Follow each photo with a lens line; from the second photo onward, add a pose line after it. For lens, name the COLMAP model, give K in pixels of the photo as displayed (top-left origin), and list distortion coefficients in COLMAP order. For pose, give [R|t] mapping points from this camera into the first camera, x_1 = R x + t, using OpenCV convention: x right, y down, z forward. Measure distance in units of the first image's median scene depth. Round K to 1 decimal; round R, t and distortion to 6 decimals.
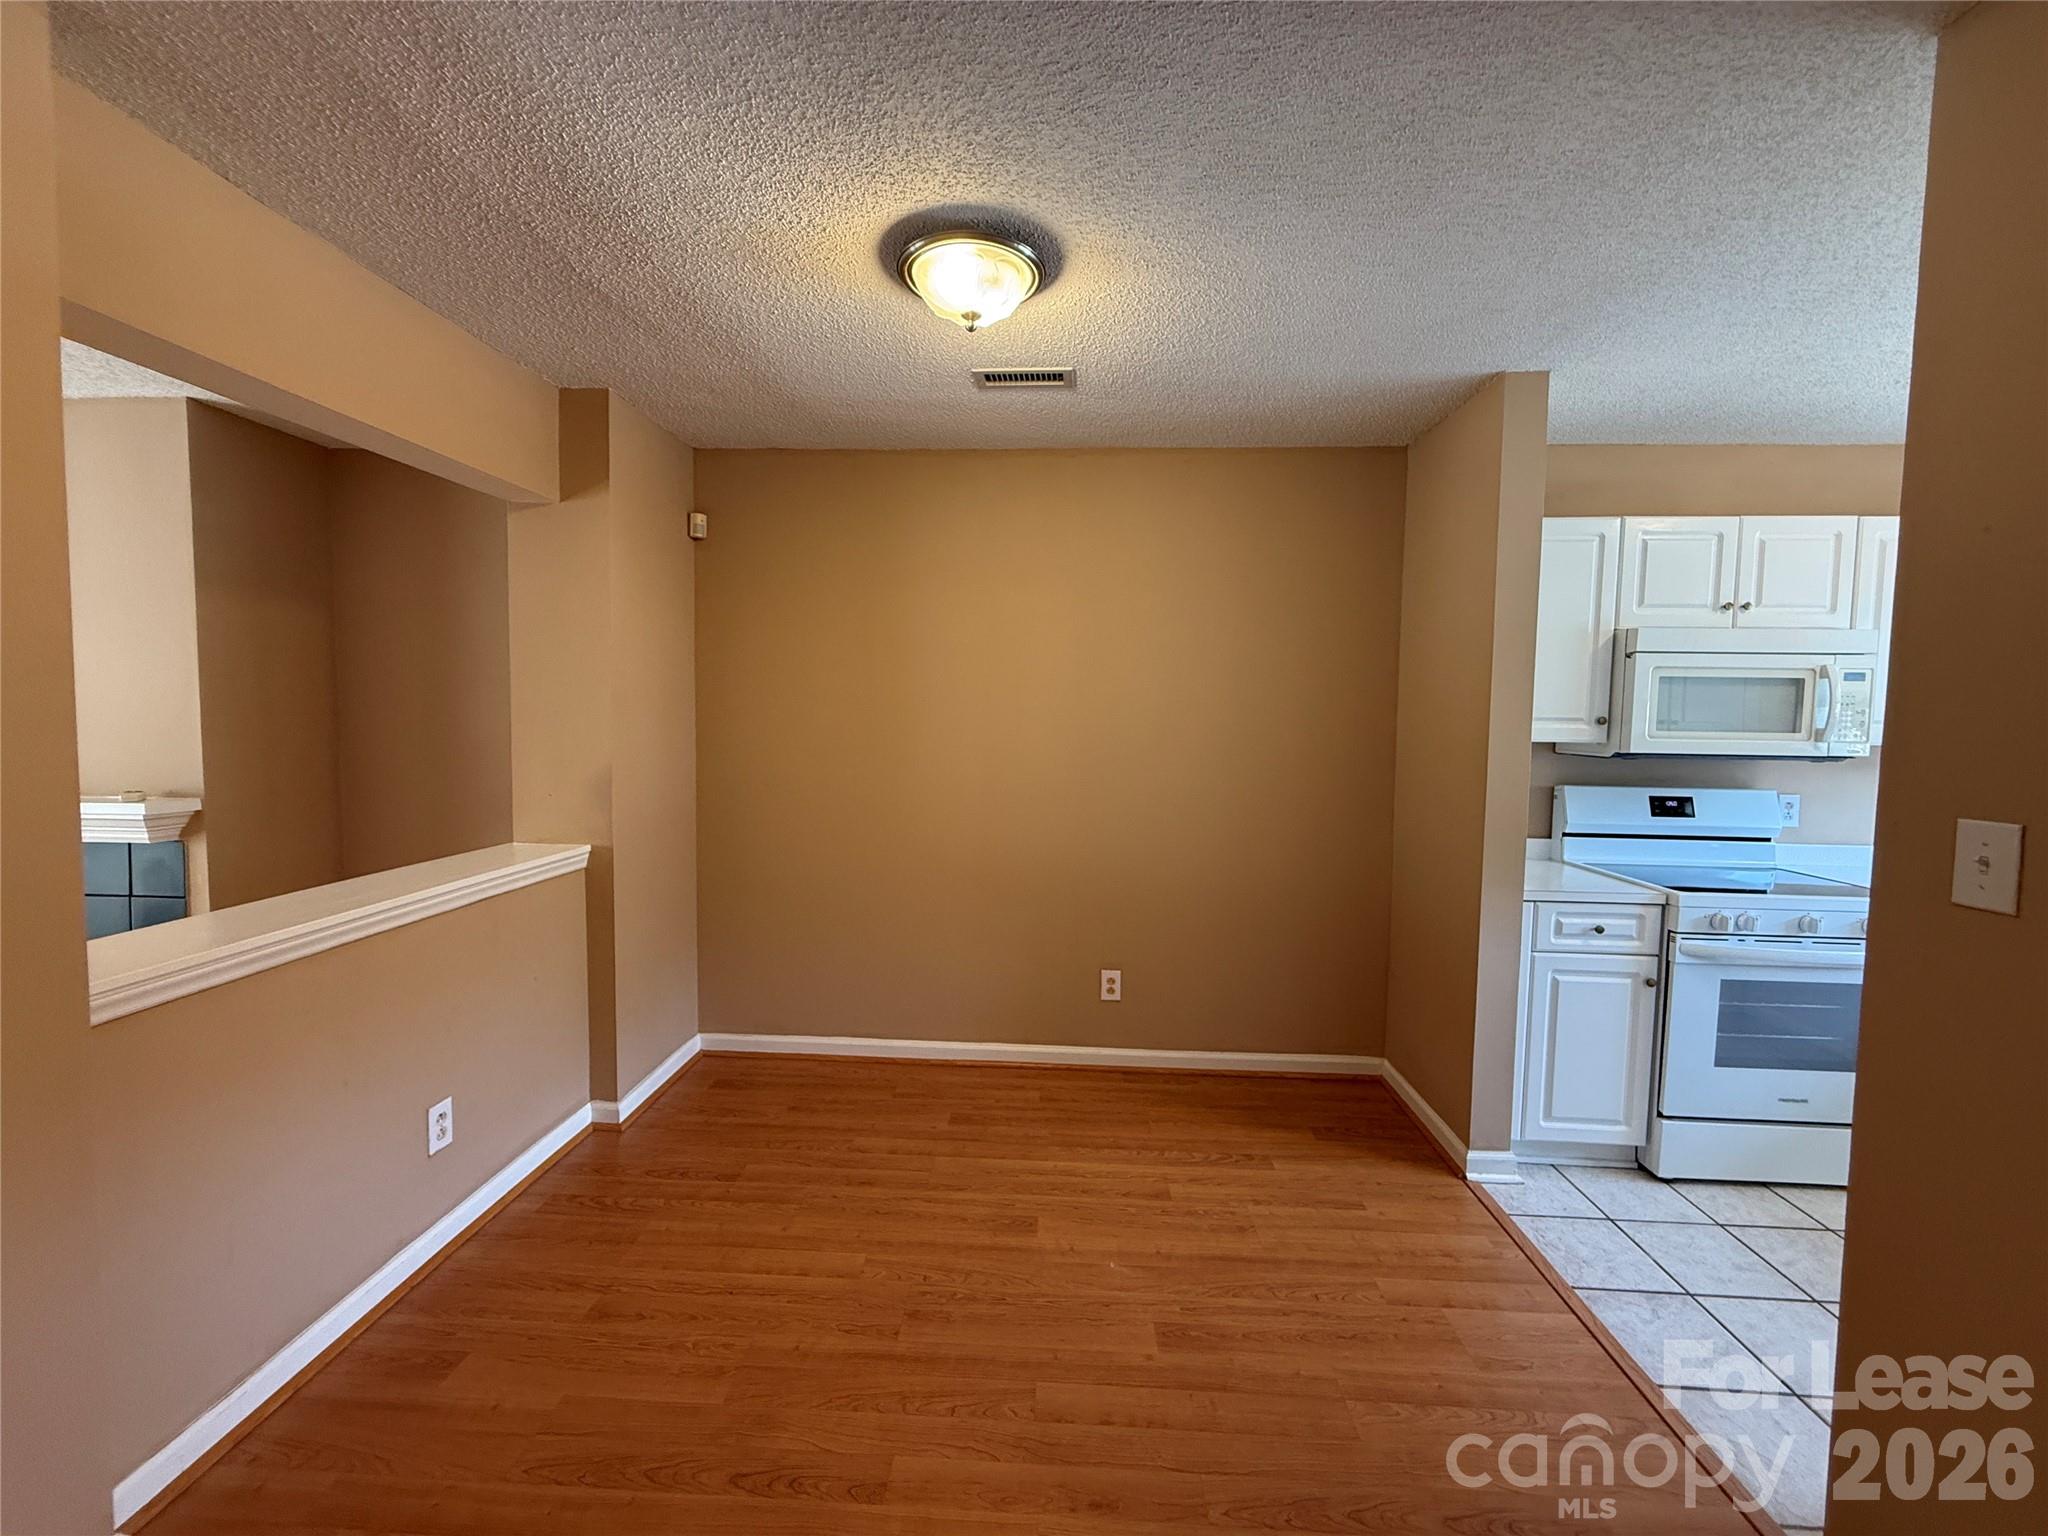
lens RADIAL K [[818.8, 0, 1025.8], [0, 818.8, 764.8], [0, 0, 1]] dist [-0.000544, 0.000478]
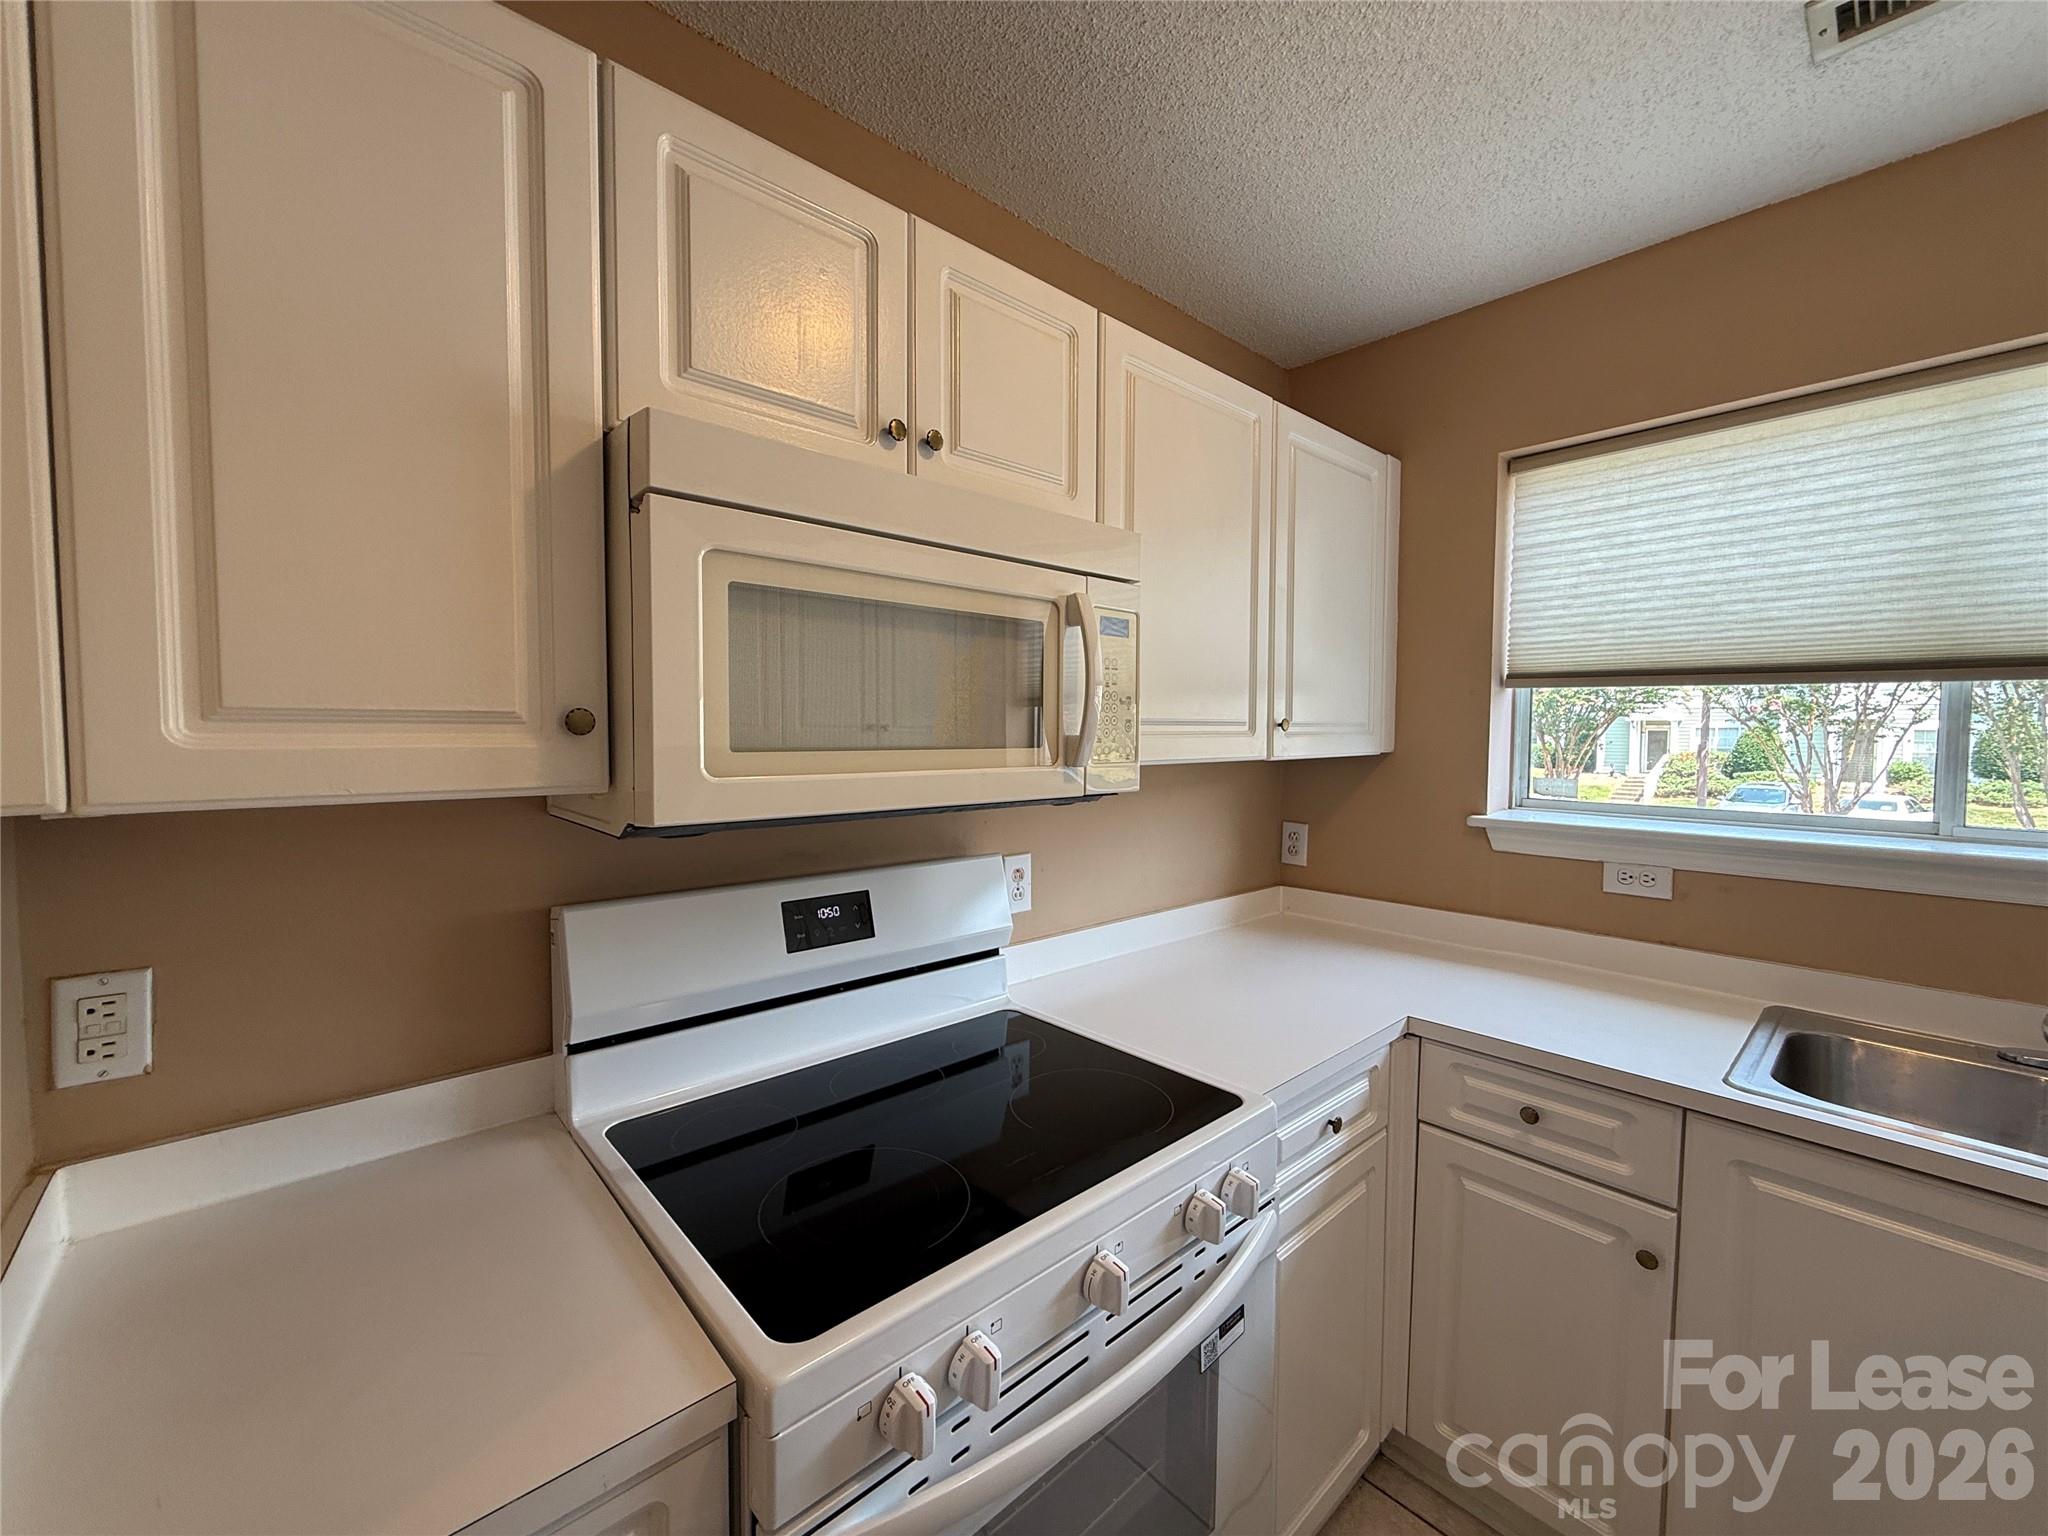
lens RADIAL K [[818.8, 0, 1023.6], [0, 818.8, 765.2], [0, 0, 1]] dist [-0.000544, 0.000478]
pose [[0.700109, -0.042732, 0.712757, 0.670909], [0.048280, 0.998756, 0.012455, -0.037549], [-0.712402, 0.025692, 0.701301, 0.749264]]
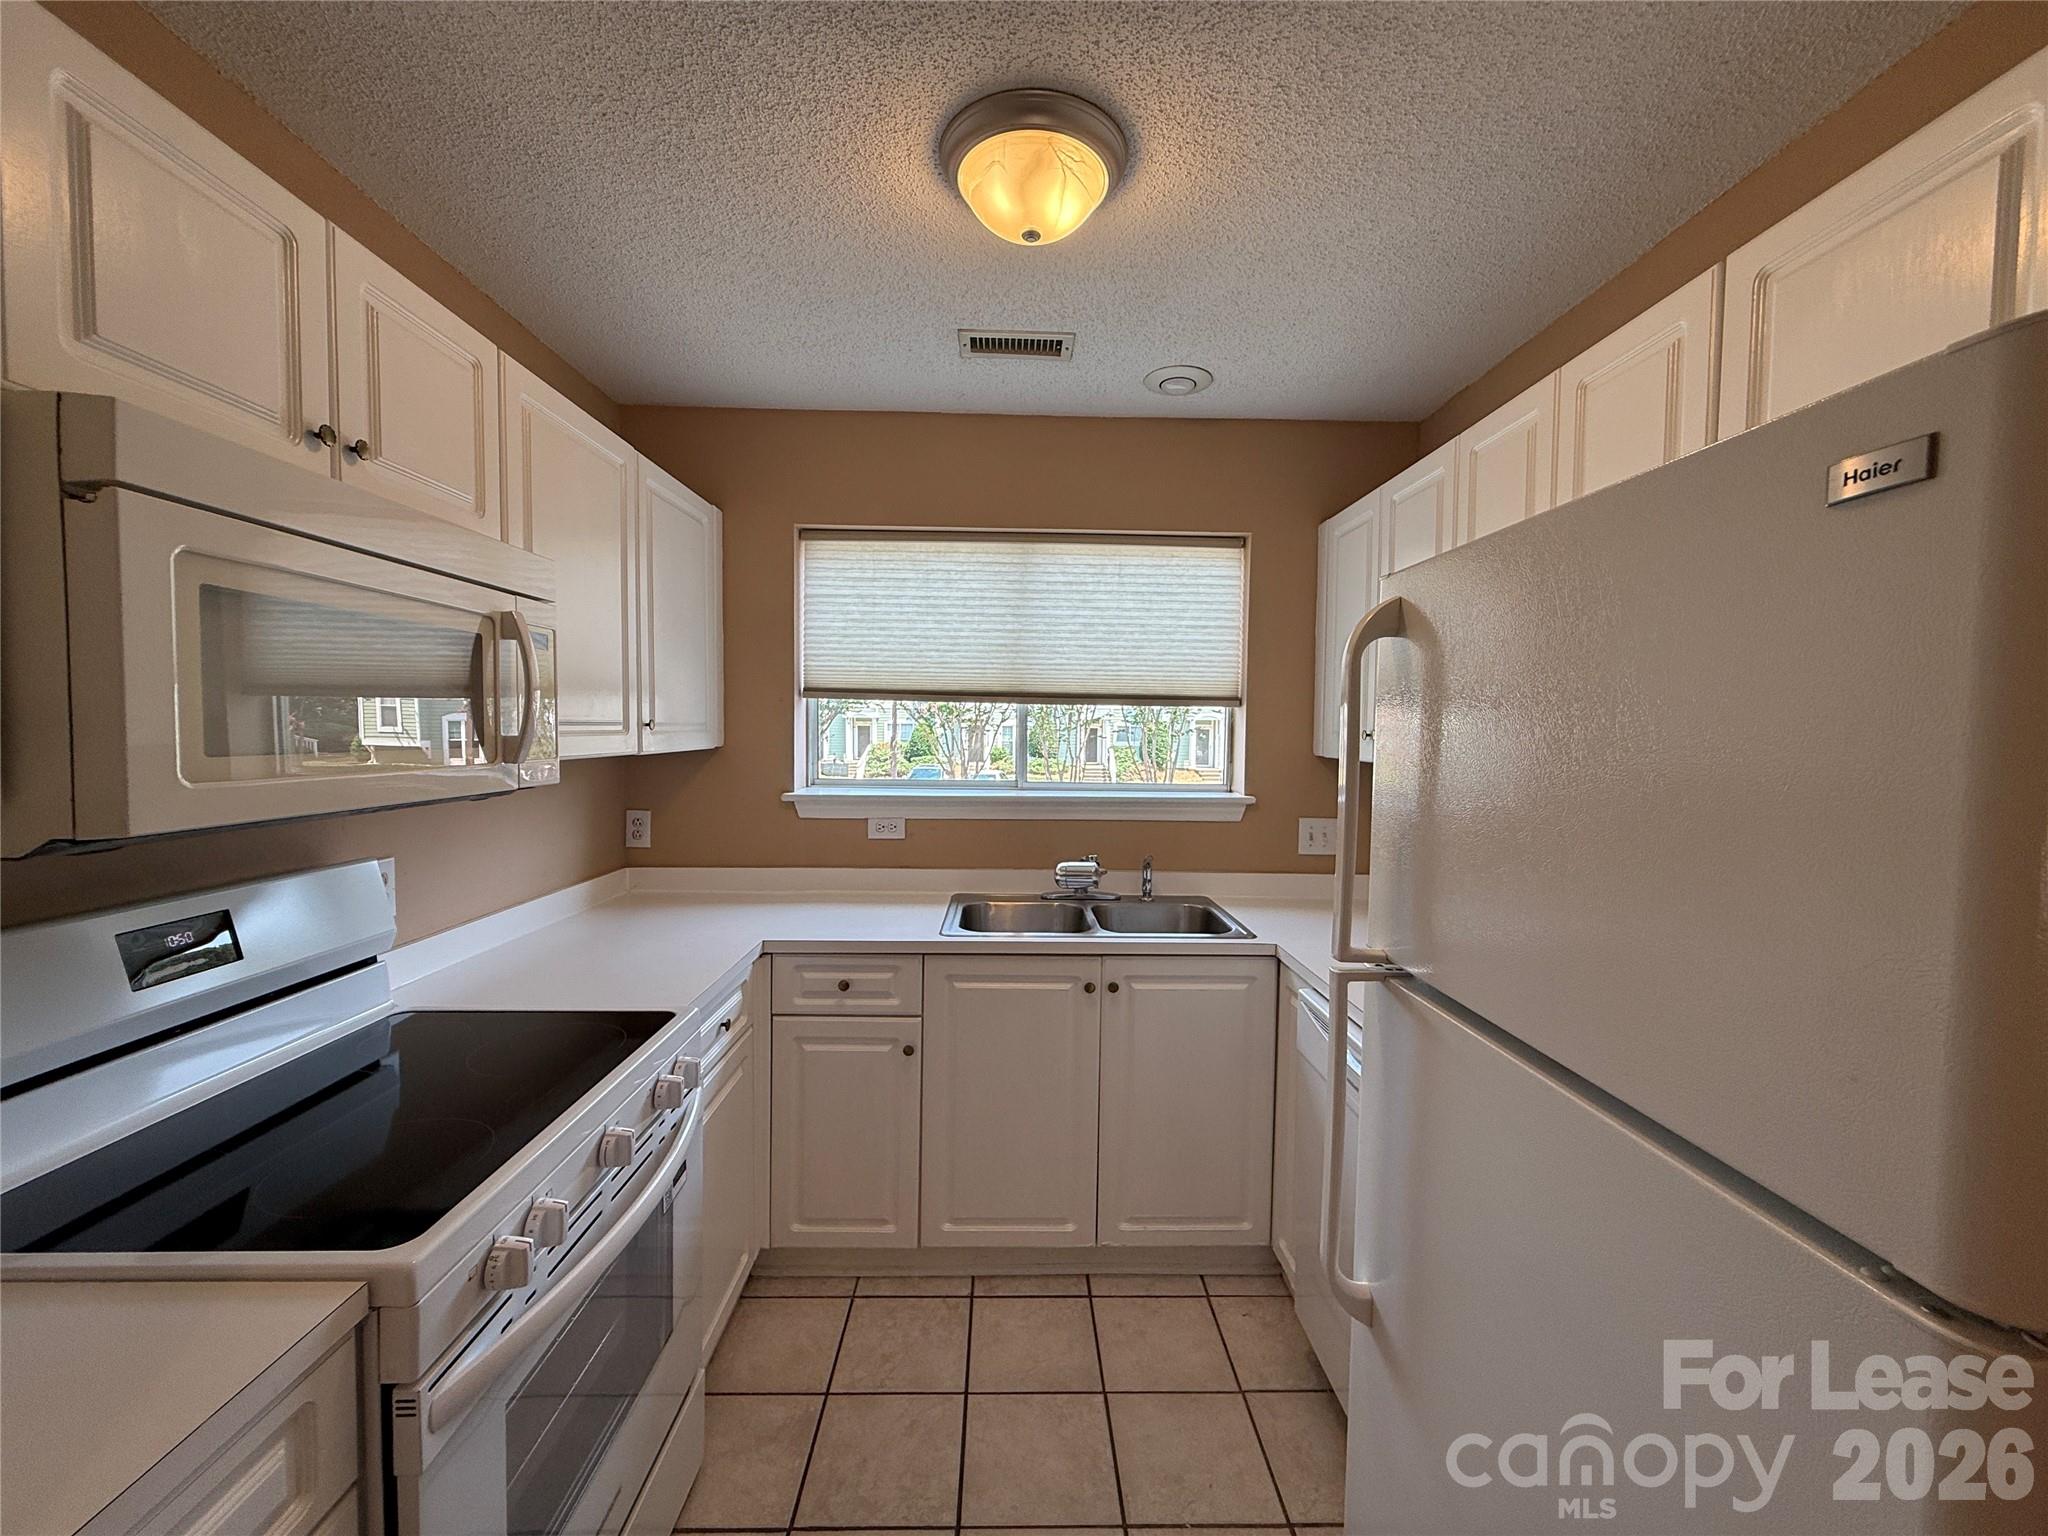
lens RADIAL K [[818.8, 0, 1022.8], [0, 818.8, 763.5], [0, 0, 1]] dist [-0.000544, 0.000478]
pose [[-0.076774, -0.057878, 0.995367, 0.466069], [0.048736, 0.996903, 0.061726, -0.046251], [-0.995857, 0.053249, -0.073715, 0.766901]]
